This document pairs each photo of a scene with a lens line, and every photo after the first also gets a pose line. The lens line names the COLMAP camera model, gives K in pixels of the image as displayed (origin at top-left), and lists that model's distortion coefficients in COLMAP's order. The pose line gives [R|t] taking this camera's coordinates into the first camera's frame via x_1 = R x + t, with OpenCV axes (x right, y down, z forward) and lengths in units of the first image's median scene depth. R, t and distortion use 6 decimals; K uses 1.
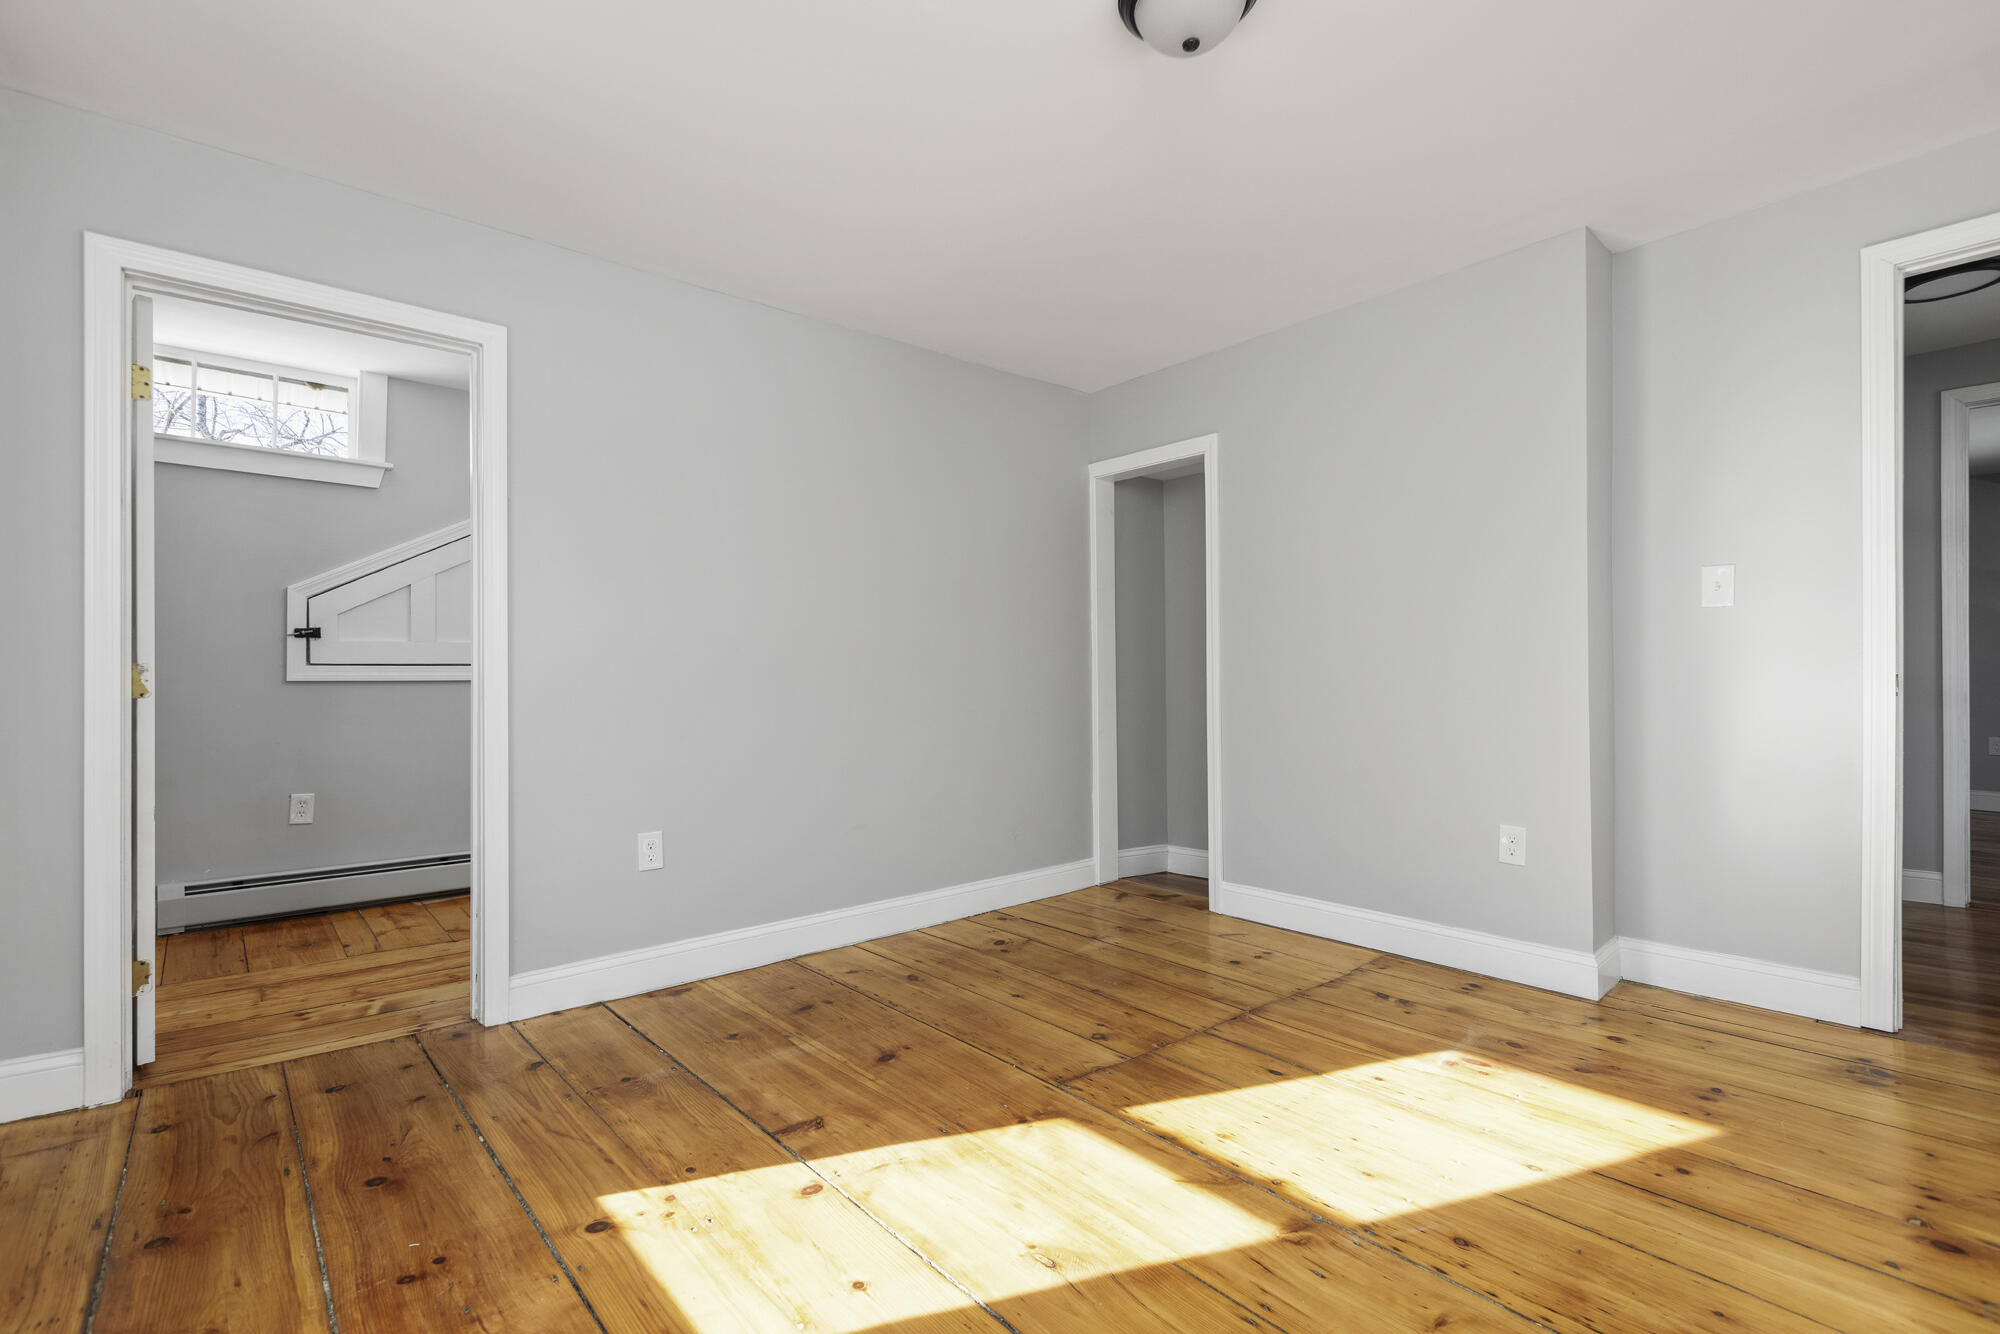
lens RADIAL K [[926.8, 0, 990.6], [0, 926.8, 672.6], [0, 0, 1]] dist [0.004830, 0.001045]
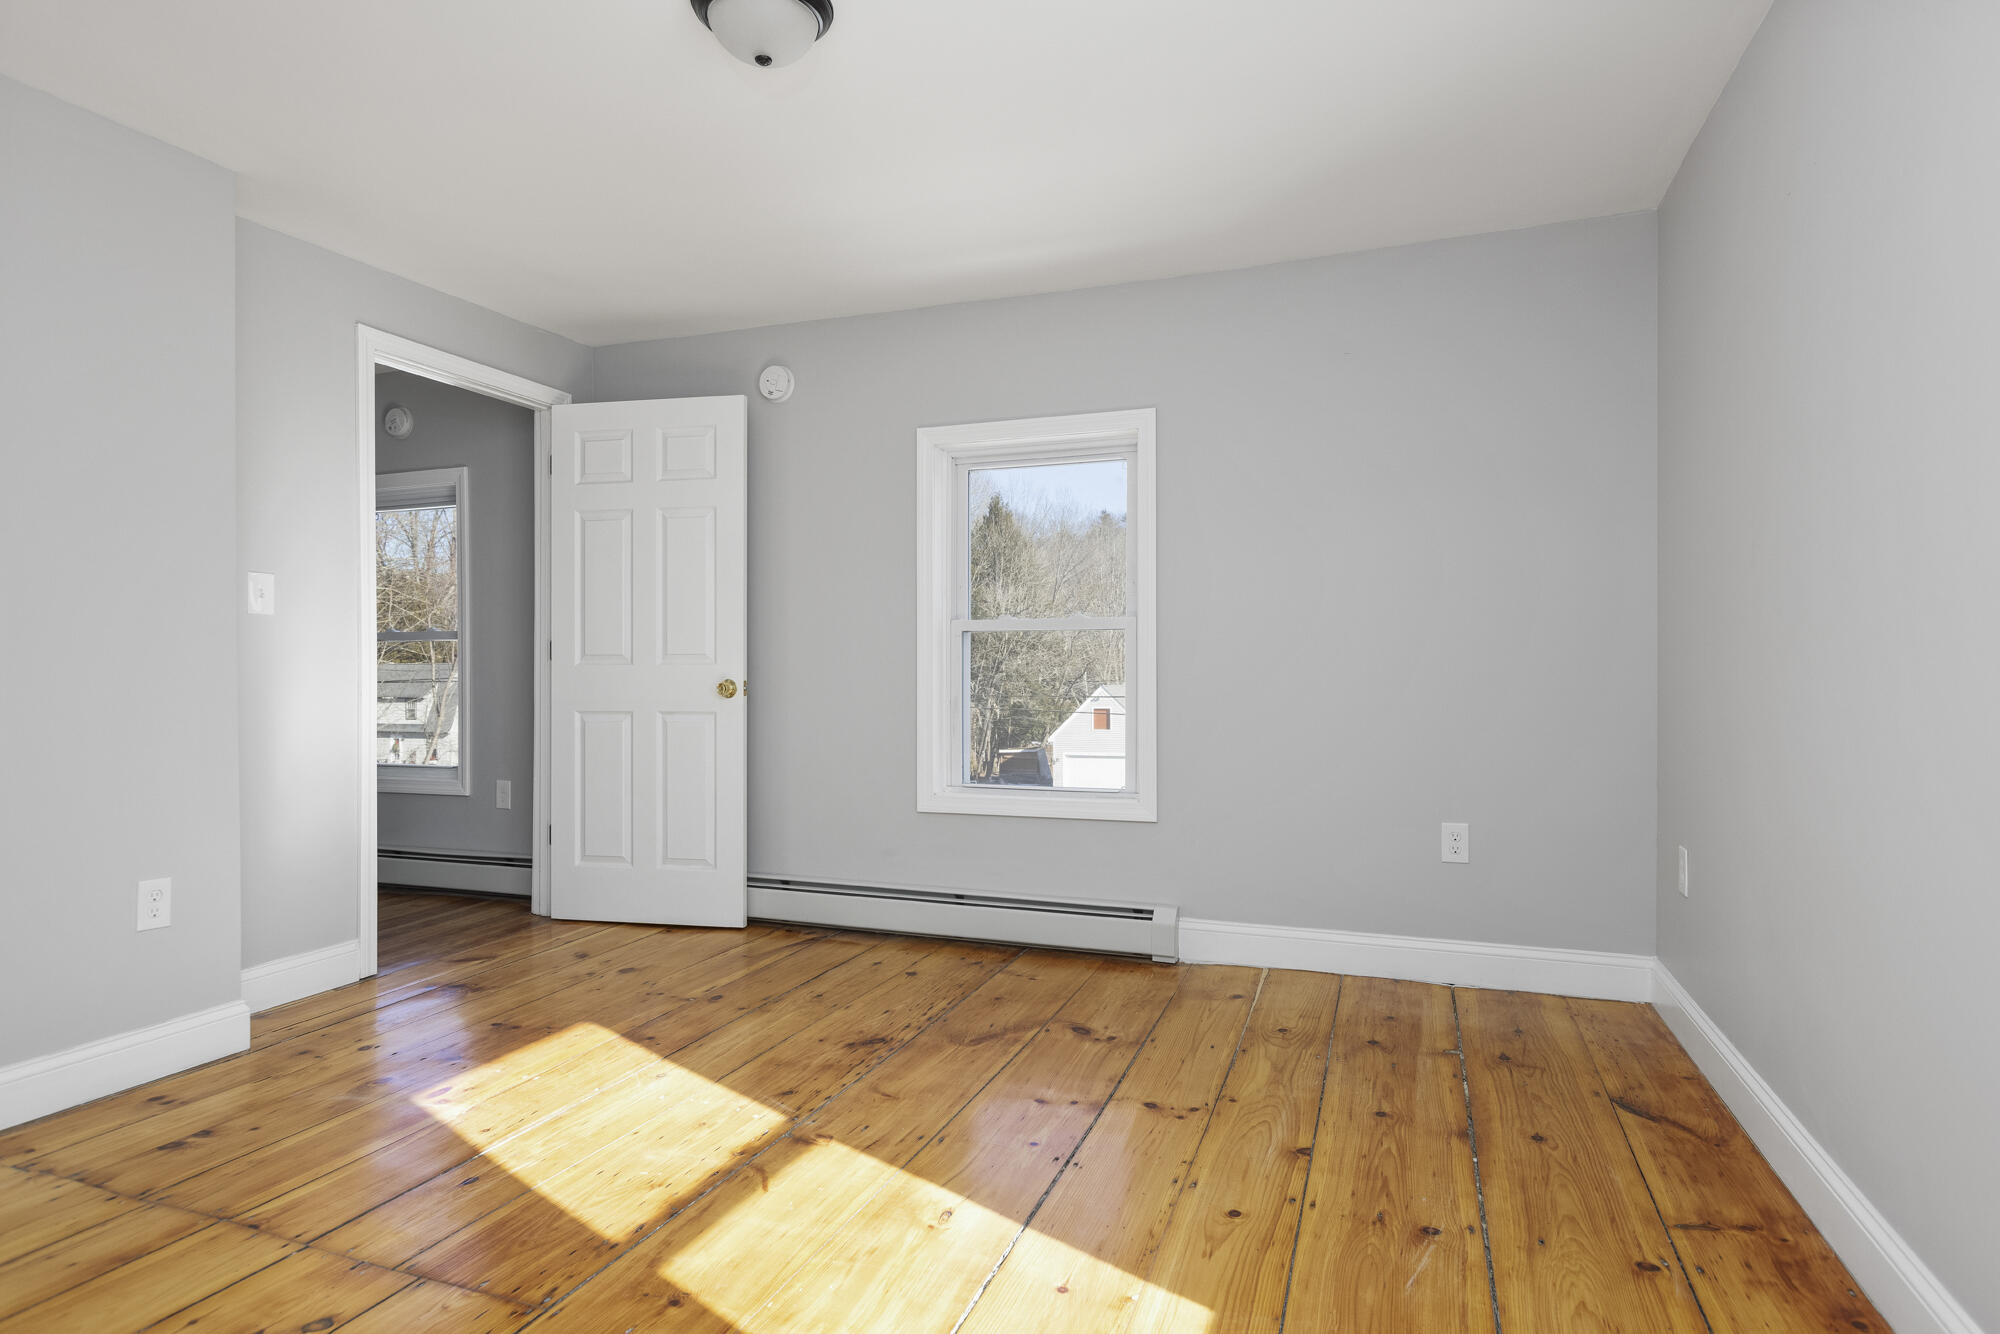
lens RADIAL K [[1090.7, 0, 1006.5], [0, 1090.7, 671.8], [0, 0, 1]] dist [0.001209, -0.000311]
pose [[-0.503499, 0.006757, 0.863969, -0.626505], [0.000867, 0.999973, -0.007315, -0.000544], [-0.863995, -0.002934, -0.503491, 0.907338]]
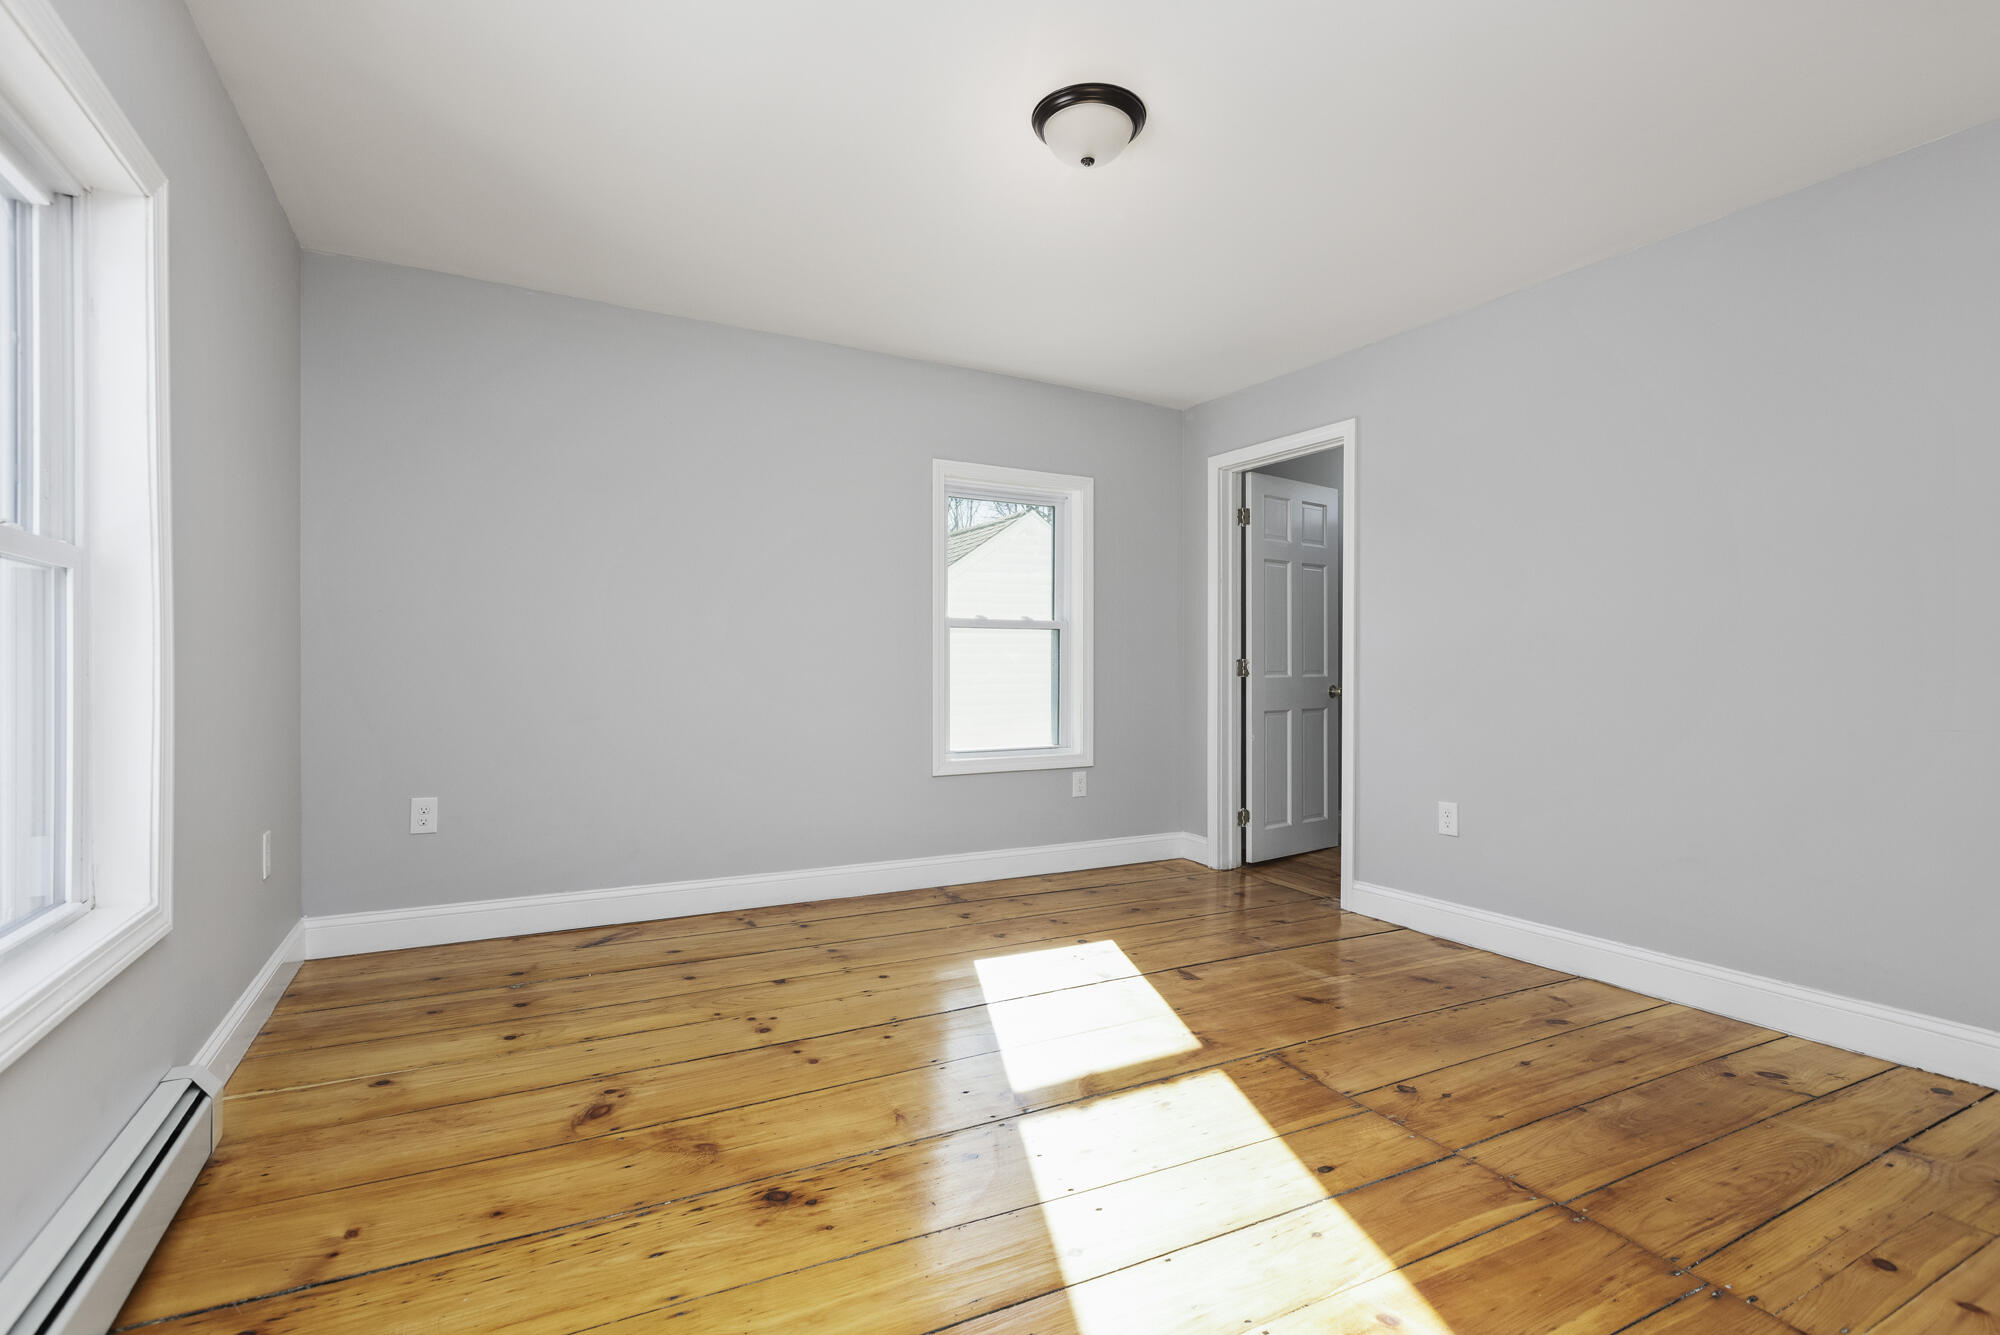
lens RADIAL K [[926.8, 0, 988.7], [0, 926.8, 665.6], [0, 0, 1]] dist [0.004830, 0.001045]
pose [[-0.204064, 0.004329, -0.978948, 0.968279], [0.002618, 0.999989, 0.003876, -0.005127], [0.978954, -0.001772, -0.204074, 0.742322]]
